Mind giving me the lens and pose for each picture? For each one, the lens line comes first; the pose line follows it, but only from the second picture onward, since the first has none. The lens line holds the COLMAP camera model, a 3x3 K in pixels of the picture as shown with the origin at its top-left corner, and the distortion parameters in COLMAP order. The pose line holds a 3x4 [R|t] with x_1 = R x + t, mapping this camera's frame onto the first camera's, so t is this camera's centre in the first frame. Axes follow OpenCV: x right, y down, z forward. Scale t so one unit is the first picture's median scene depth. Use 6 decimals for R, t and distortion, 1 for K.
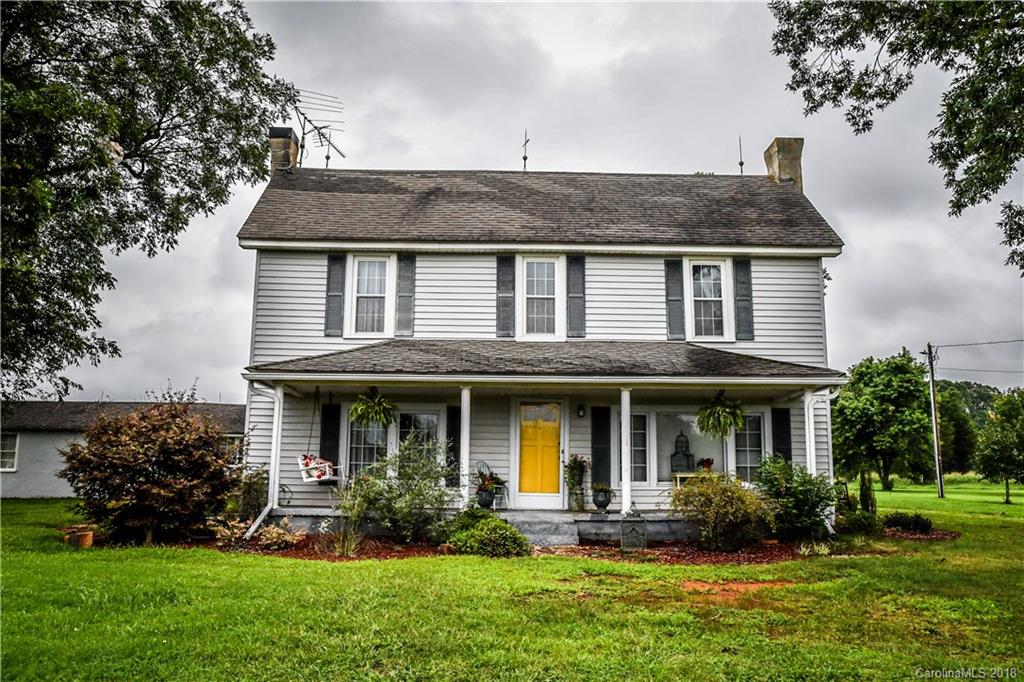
lens RADIAL K [[858.5, 0, 512.0], [0, 858.5, 341.0], [0, 0, 1]] dist [-0.073932, -0.001660]
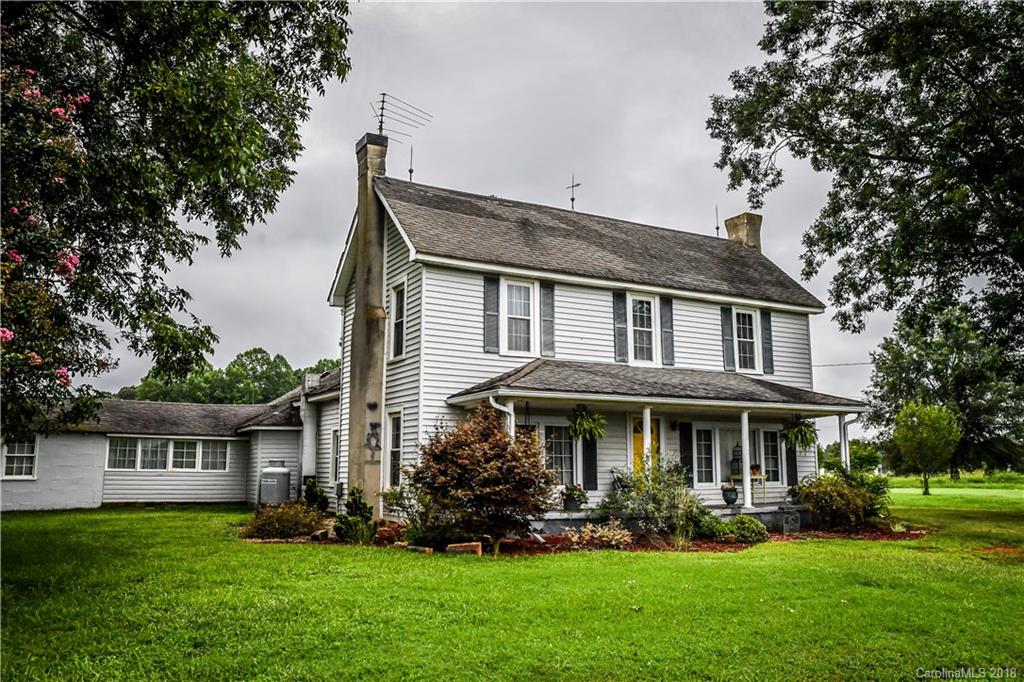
lens RADIAL K [[858.5, 0, 512.0], [0, 858.5, 341.0], [0, 0, 1]] dist [-0.073932, -0.001660]
pose [[0.874983, 0.063414, 0.479983, -0.697452], [-0.066903, 0.997711, -0.009854, -0.011519], [-0.479509, -0.023490, 0.877222, 0.043717]]
